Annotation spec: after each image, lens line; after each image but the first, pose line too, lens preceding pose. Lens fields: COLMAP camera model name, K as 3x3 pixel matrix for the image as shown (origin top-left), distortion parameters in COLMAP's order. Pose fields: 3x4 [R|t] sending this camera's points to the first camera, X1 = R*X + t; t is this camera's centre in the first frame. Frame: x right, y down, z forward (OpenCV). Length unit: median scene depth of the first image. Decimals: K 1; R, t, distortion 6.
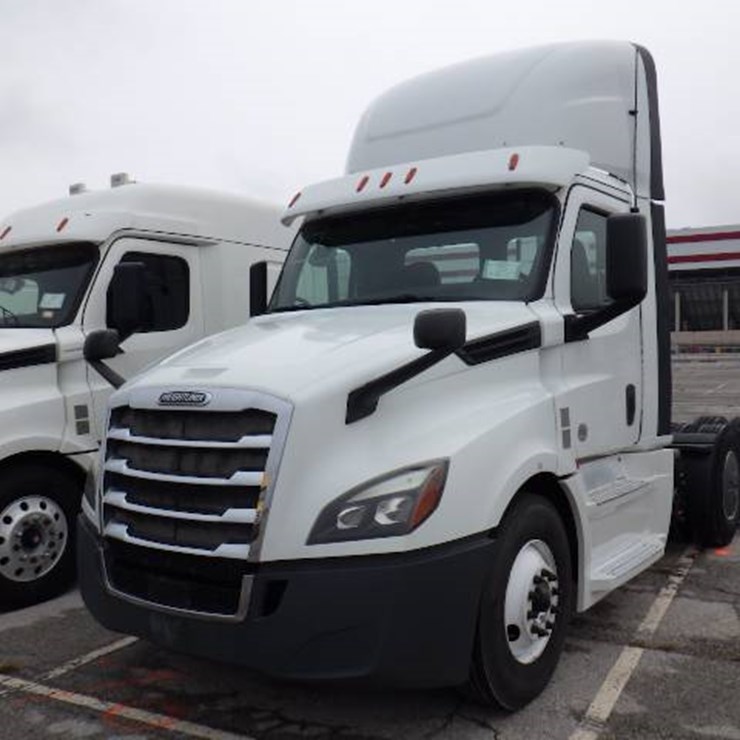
lens RADIAL K [[829.0, 0, 375.9], [0, 829.0, 374.0], [0, 0, 1]] dist [0.017483, 0.000000]
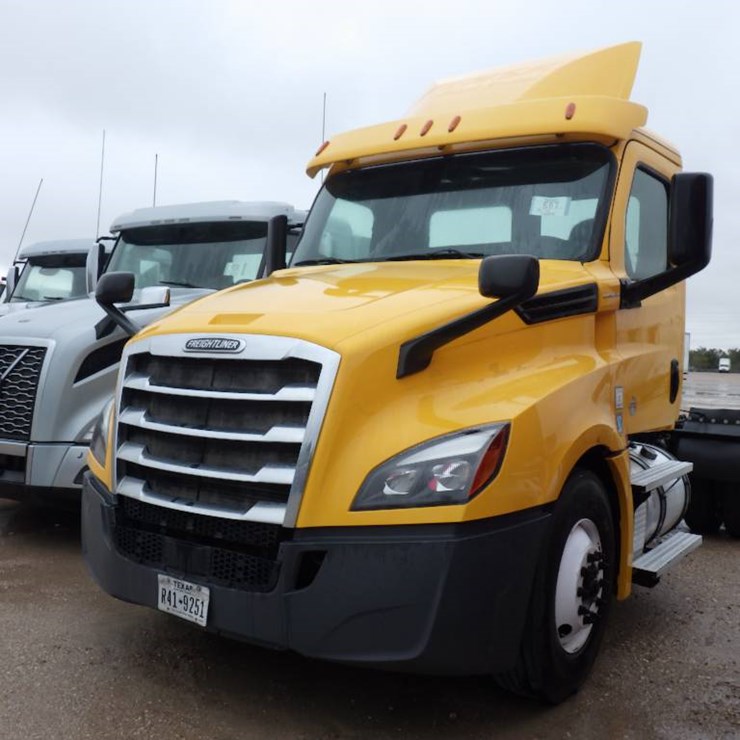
lens RADIAL K [[829.0, 0, 365.4], [0, 829.0, 364.5], [0, 0, 1]] dist [0.017483, 0.000000]
pose [[0.998919, 0.043983, 0.015045, -0.074871], [-0.044086, 0.999006, 0.006601, 0.035092], [-0.014740, -0.007257, 0.999865, 0.088116]]
